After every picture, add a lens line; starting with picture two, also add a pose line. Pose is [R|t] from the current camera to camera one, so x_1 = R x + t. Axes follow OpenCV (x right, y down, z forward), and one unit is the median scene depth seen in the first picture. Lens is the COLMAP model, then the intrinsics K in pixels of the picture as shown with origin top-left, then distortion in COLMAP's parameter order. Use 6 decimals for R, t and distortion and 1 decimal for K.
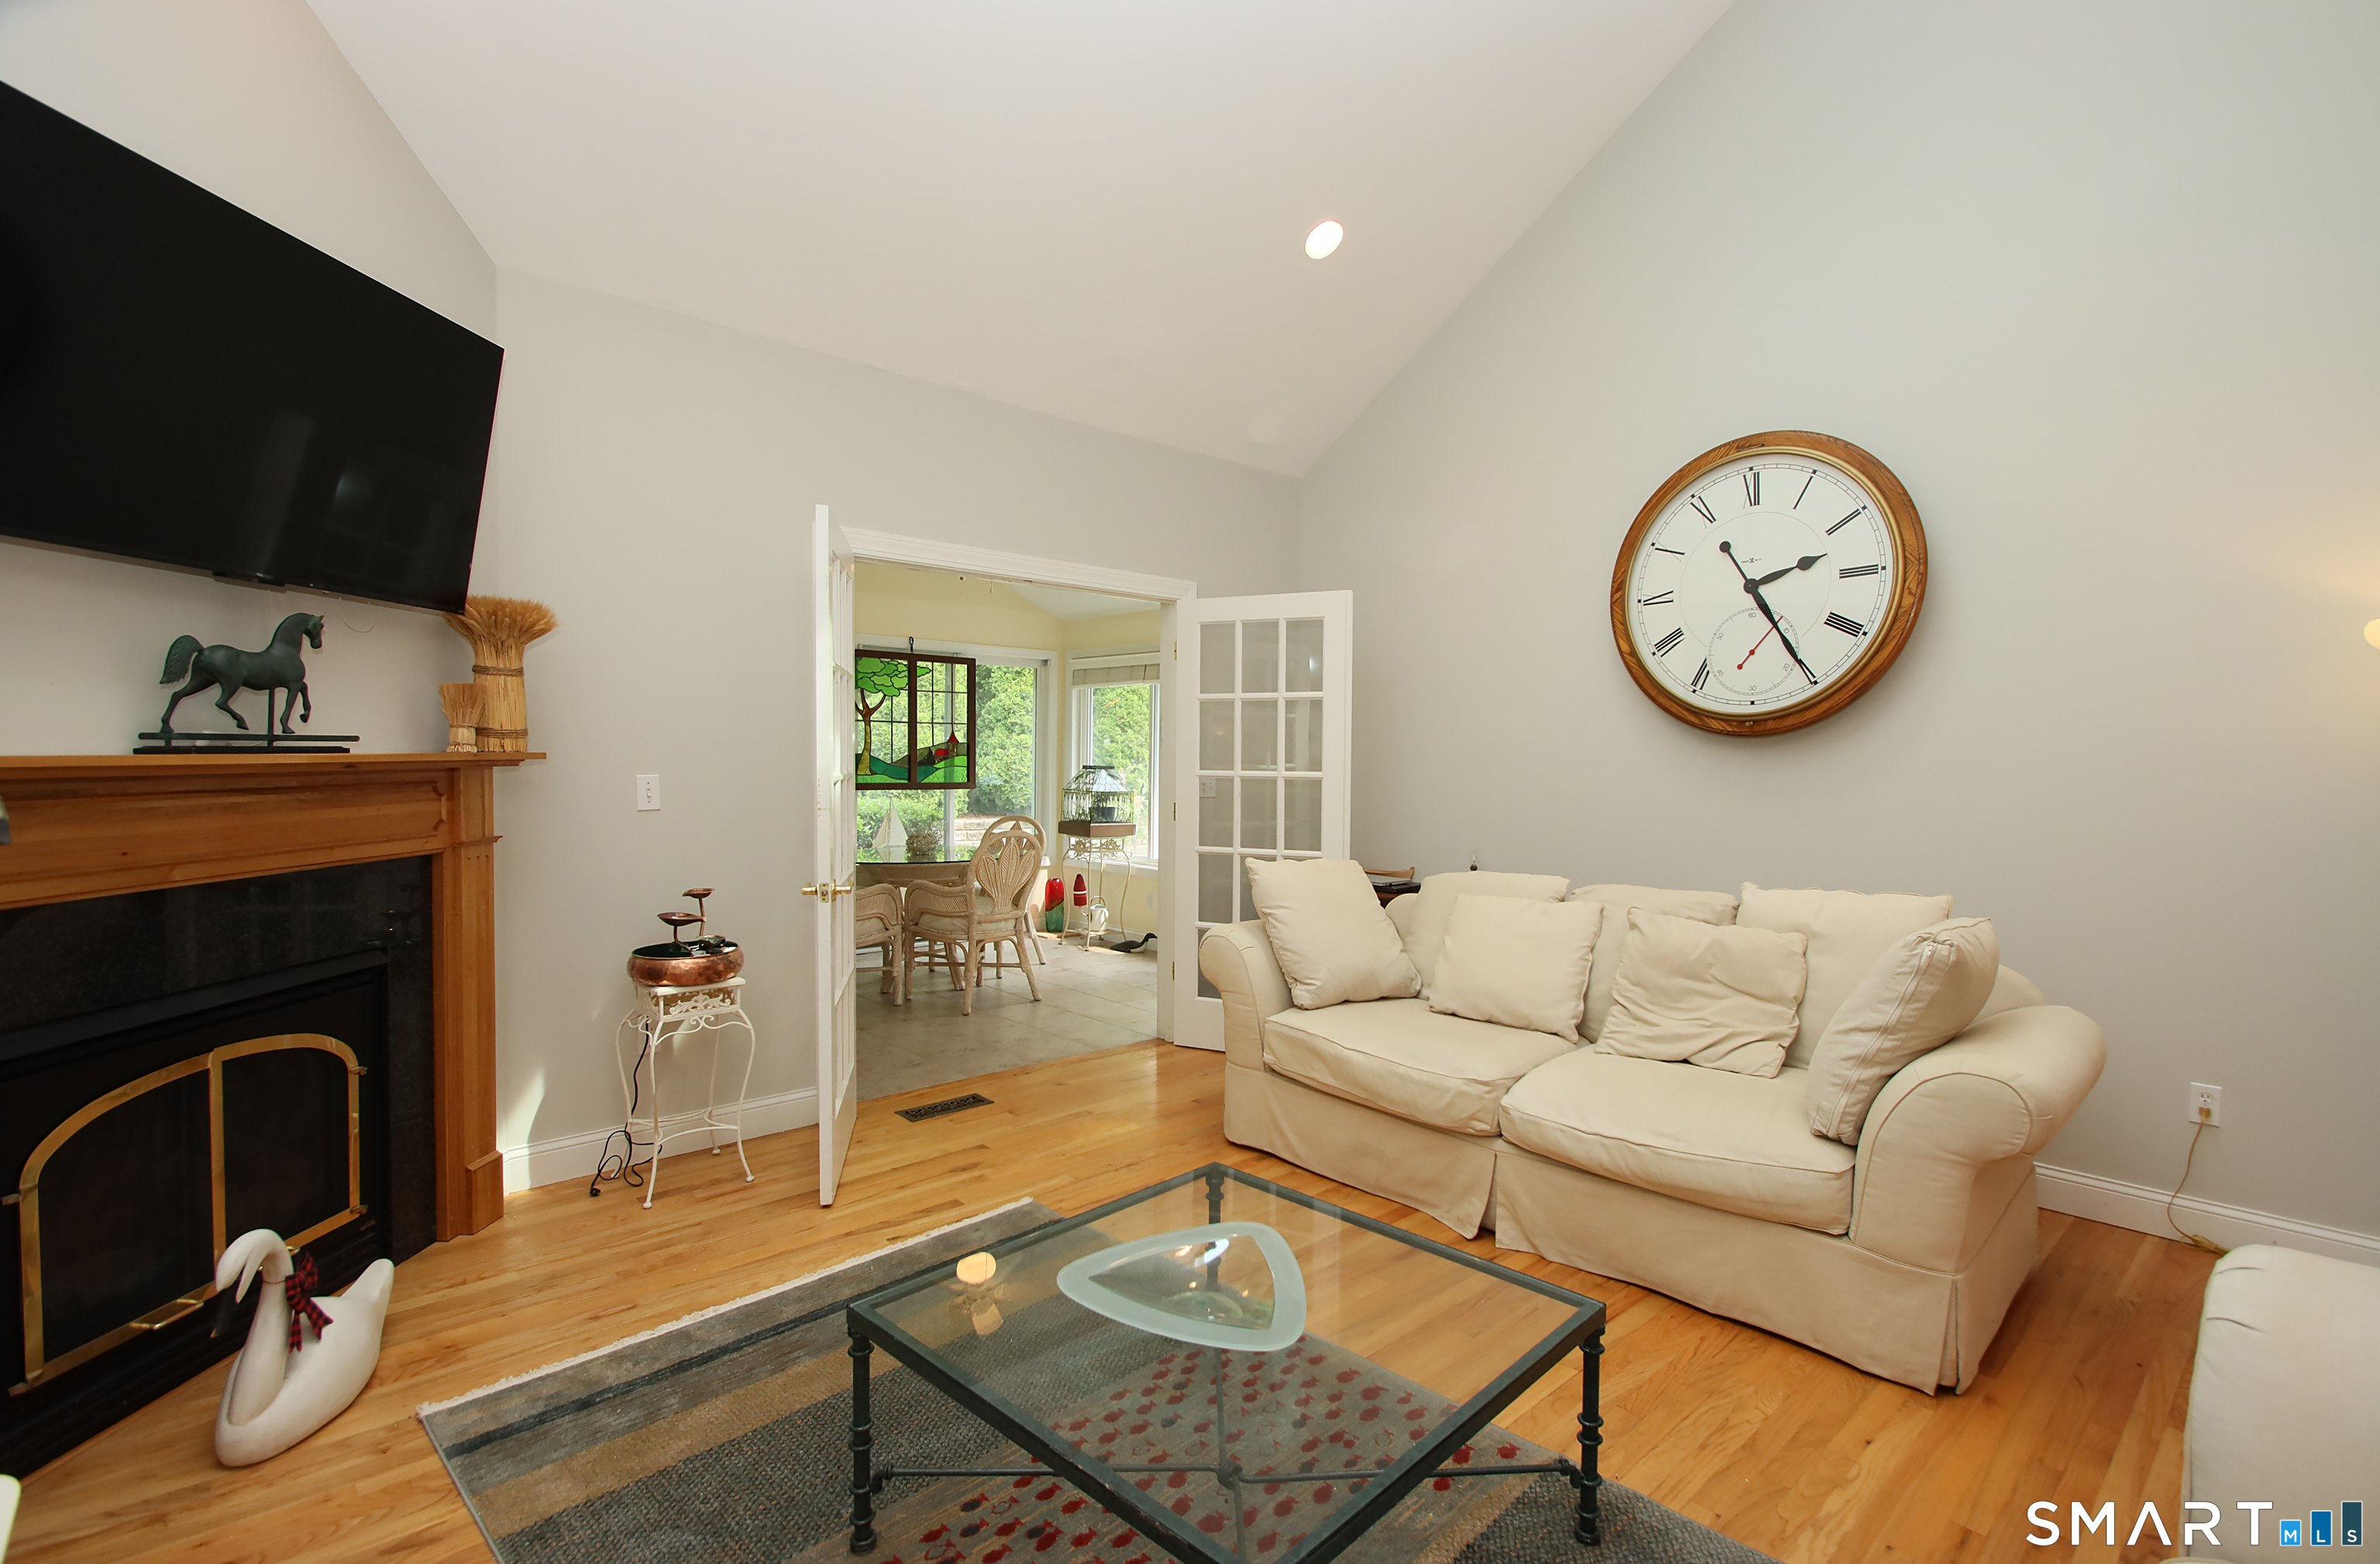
lens RADIAL K [[1122.2, 0, 1219.2], [0, 1122.2, 793.7], [0, 0, 1]] dist [0.005194, -0.013156]
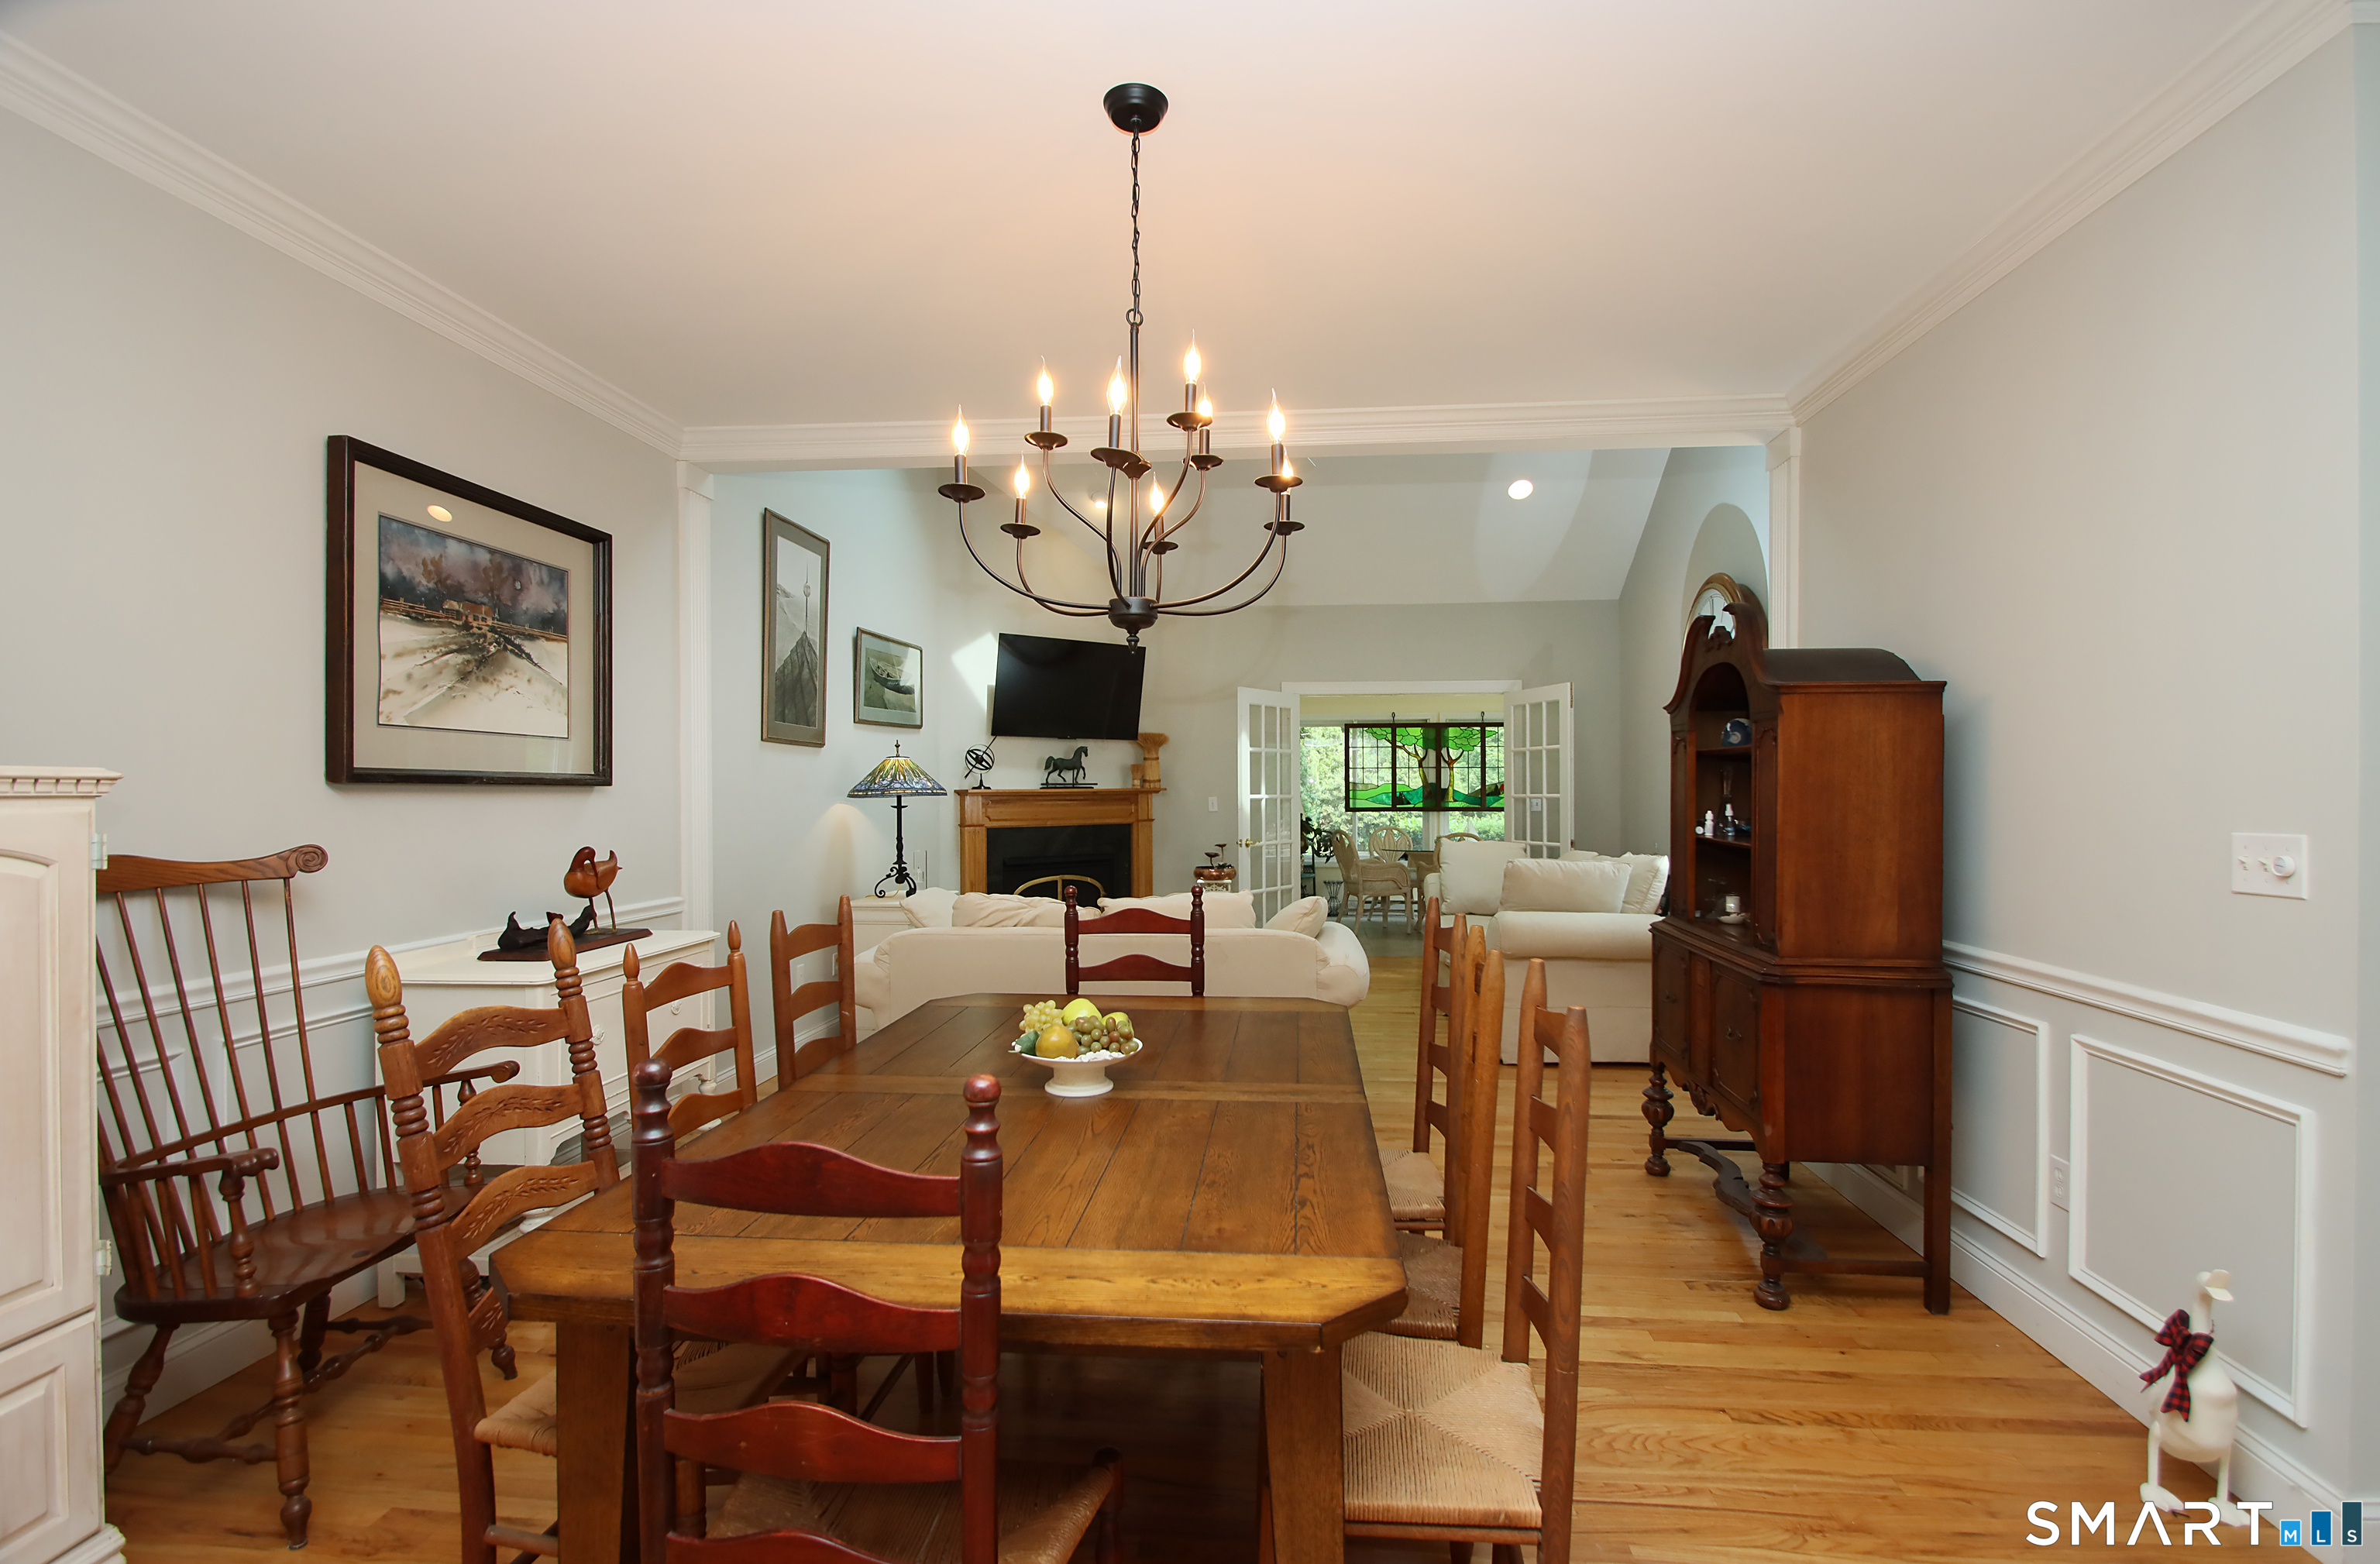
lens RADIAL K [[1122.2, 0, 1186.4], [0, 1122.2, 790.6], [0, 0, 1]] dist [0.005194, -0.013156]
pose [[0.655868, -0.012112, -0.754779, 1.275037], [-0.016918, 0.999384, -0.030738, 0.044968], [0.754686, 0.032929, 0.655259, -0.631967]]
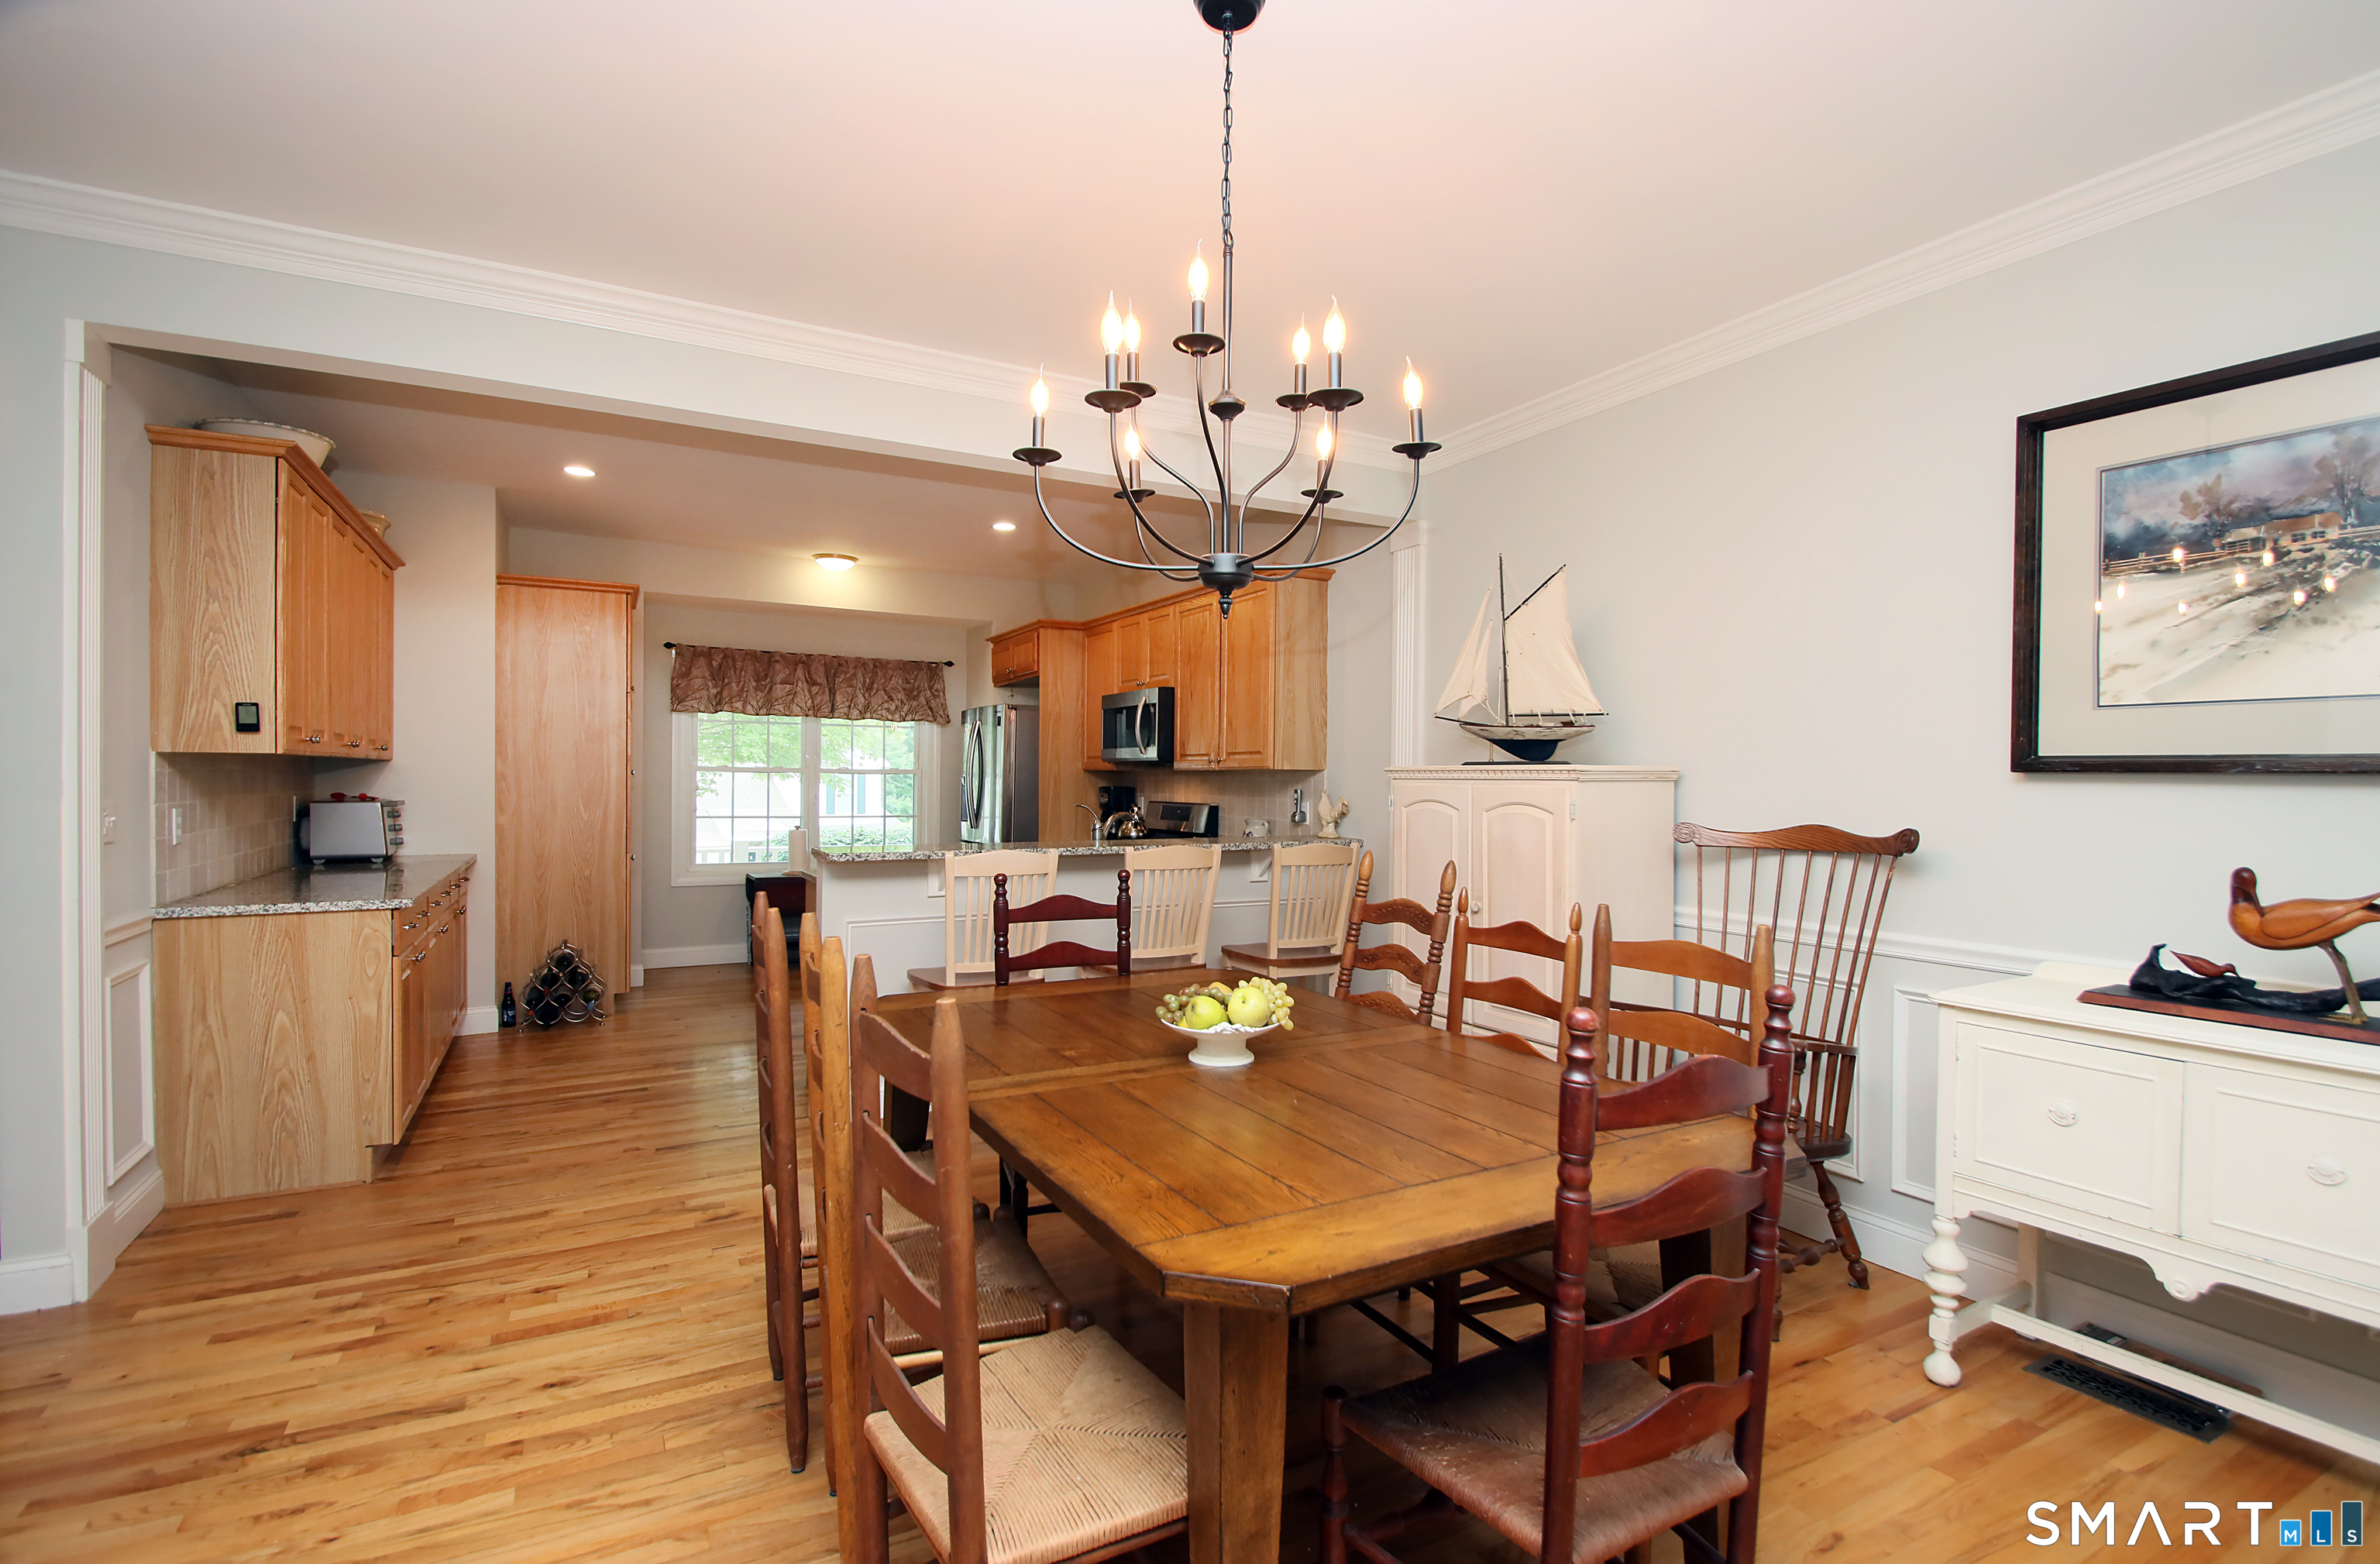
lens RADIAL K [[1122.2, 0, 1218.8], [0, 1122.2, 792.5], [0, 0, 1]] dist [0.005194, -0.013156]
pose [[-0.971747, -0.024457, 0.234753, 0.634457], [-0.013317, 0.998714, 0.048920, 0.008124], [-0.235648, 0.044411, -0.970823, 0.330074]]
